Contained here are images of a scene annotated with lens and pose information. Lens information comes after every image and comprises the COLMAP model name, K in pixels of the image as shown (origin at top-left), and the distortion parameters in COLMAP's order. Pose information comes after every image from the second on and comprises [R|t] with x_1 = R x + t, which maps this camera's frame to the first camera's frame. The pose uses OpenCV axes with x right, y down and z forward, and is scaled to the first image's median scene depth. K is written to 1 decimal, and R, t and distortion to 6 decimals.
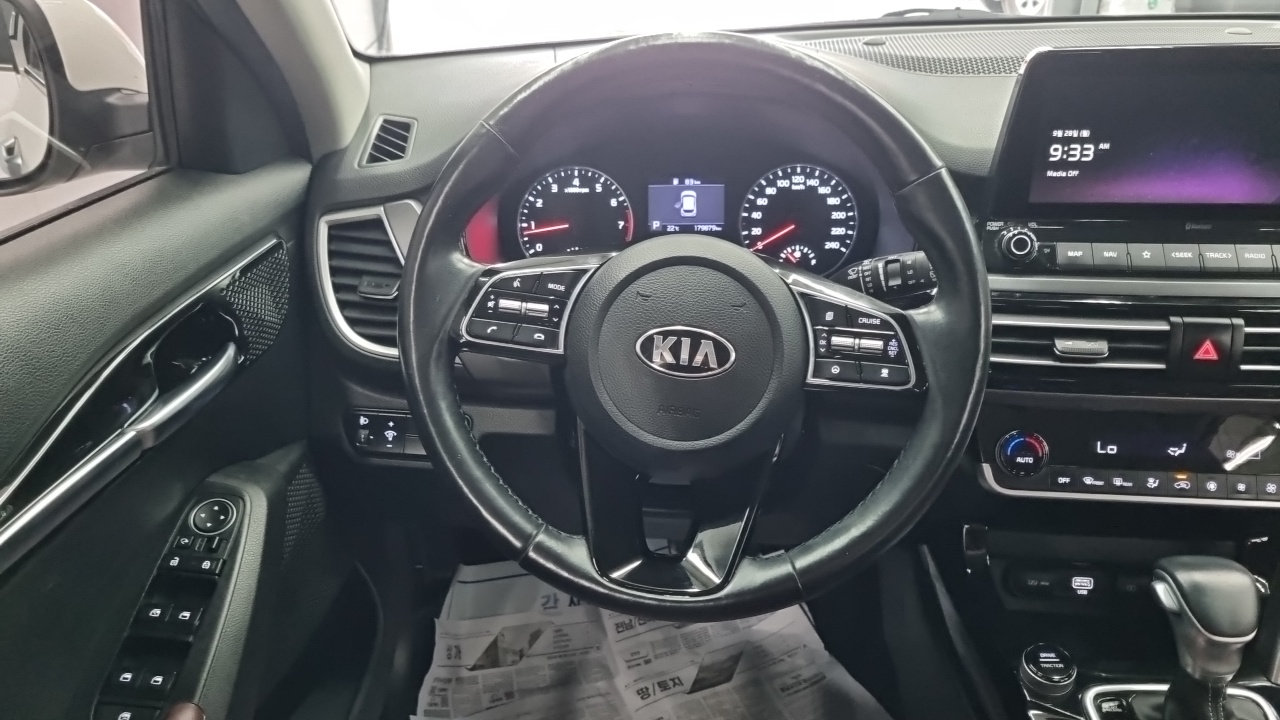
lens RADIAL K [[953.8, 0, 630.7], [0, 953.8, 352.0], [0, 0, 1]] dist [0.025957, -0.000833]
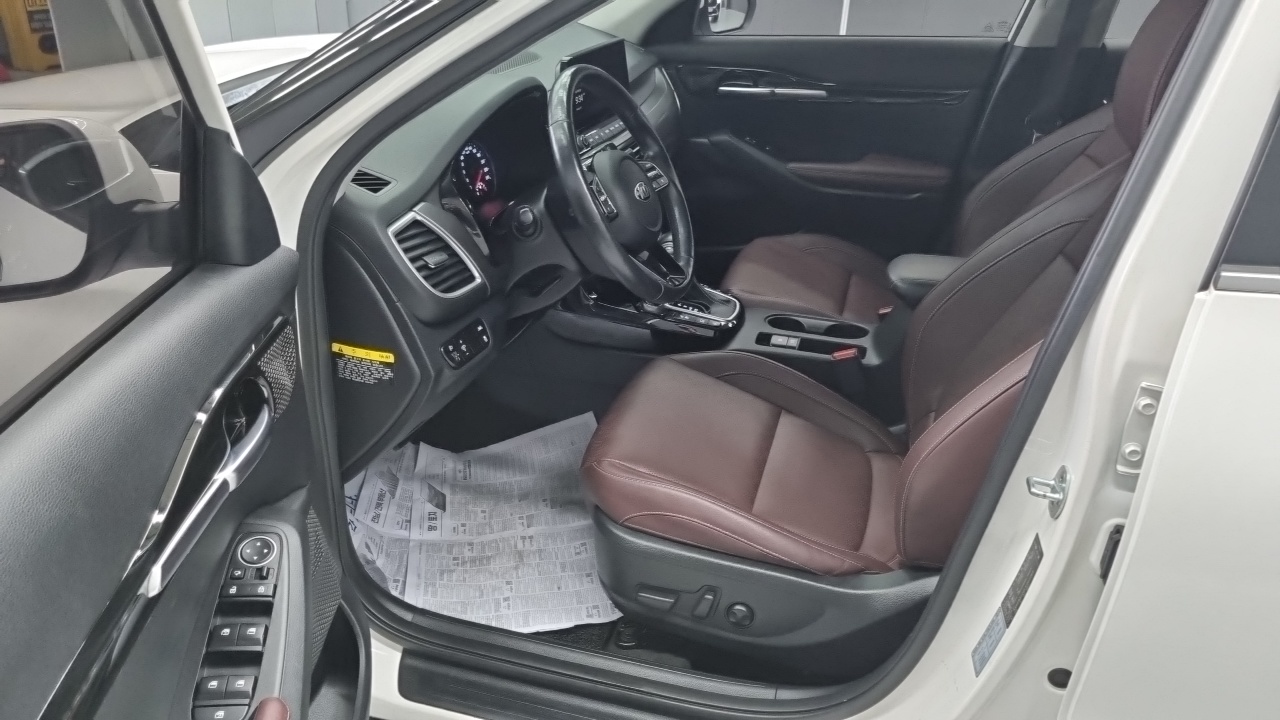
lens RADIAL K [[953.8, 0, 630.7], [0, 953.8, 352.0], [0, 0, 1]] dist [0.025957, -0.000833]
pose [[0.233162, -0.397445, 0.887509, -1.524539], [0.402473, 0.870268, 0.283988, -0.233568], [-0.885241, 0.290984, 0.362874, 0.173663]]
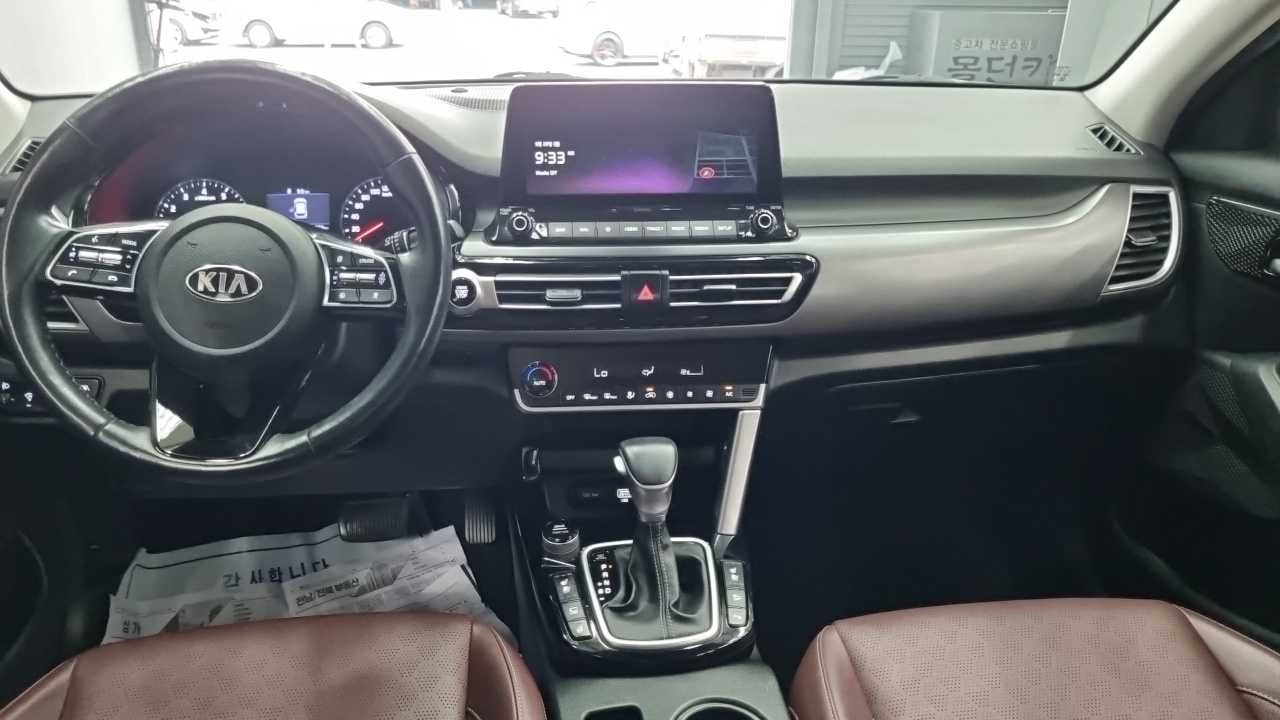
lens RADIAL K [[946.2, 0, 620.4], [0, 946.2, 347.9], [0, 0, 1]] dist [0.048495, -0.005081]
pose [[0.984375, -0.033486, 0.172871, 0.256876], [0.050171, 0.994395, -0.093065, 0.168741], [-0.168785, 0.100284, 0.980538, -0.292041]]
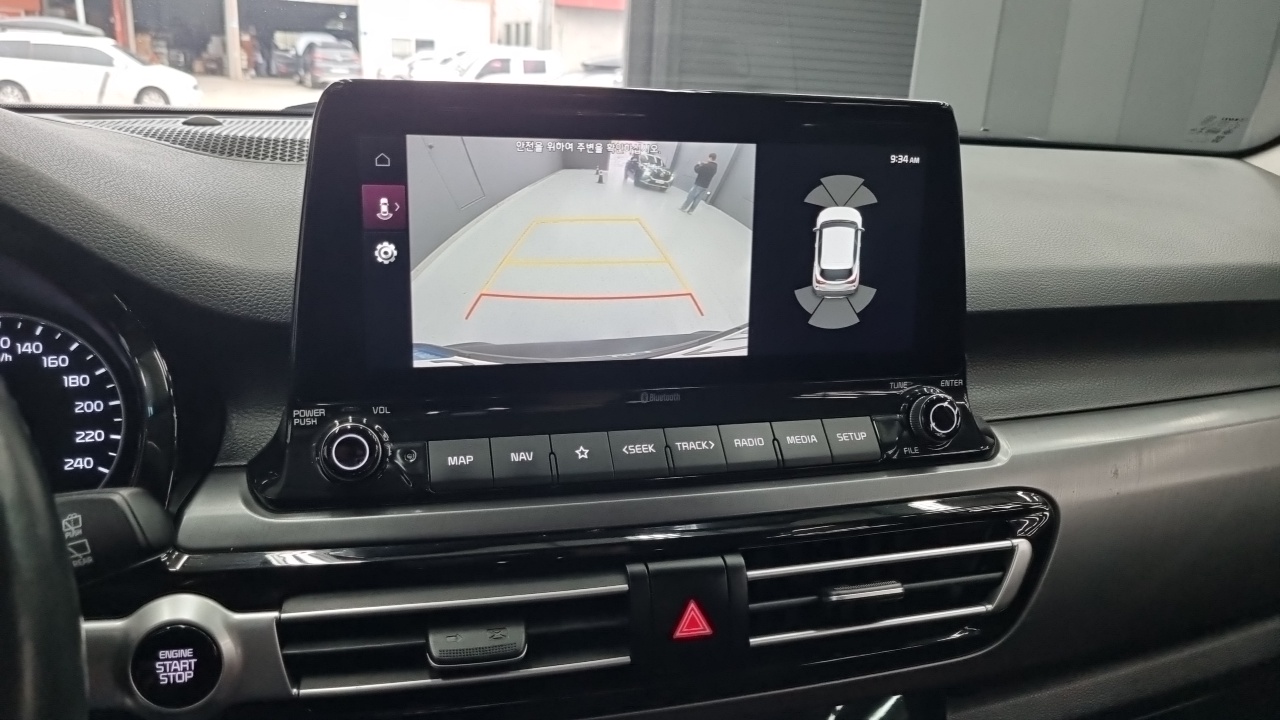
lens RADIAL K [[949.7, 0, 639.7], [0, 949.7, 372.4], [0, 0, 1]] dist [0.028640, -0.002692]
pose [[0.924509, -0.047509, 0.378187, 0.300846], [0.105105, 0.985509, -0.133137, -0.058647], [-0.366382, 0.162836, 0.916105, 0.395633]]
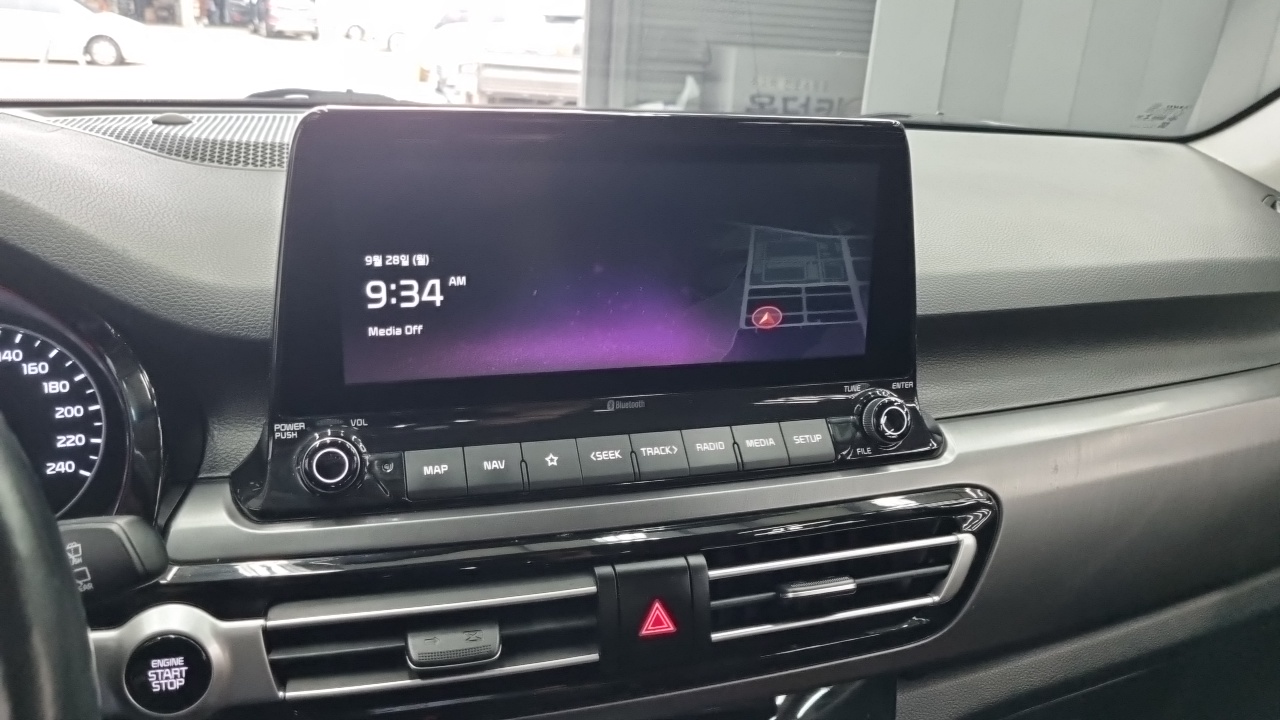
lens RADIAL K [[953.8, 0, 630.7], [0, 953.8, 352.0], [0, 0, 1]] dist [0.025957, -0.000833]
pose [[0.913325, -0.062435, 0.402418, 0.292108], [0.112668, 0.988345, -0.102370, -0.084532], [-0.391336, 0.138837, 0.909714, 0.369187]]
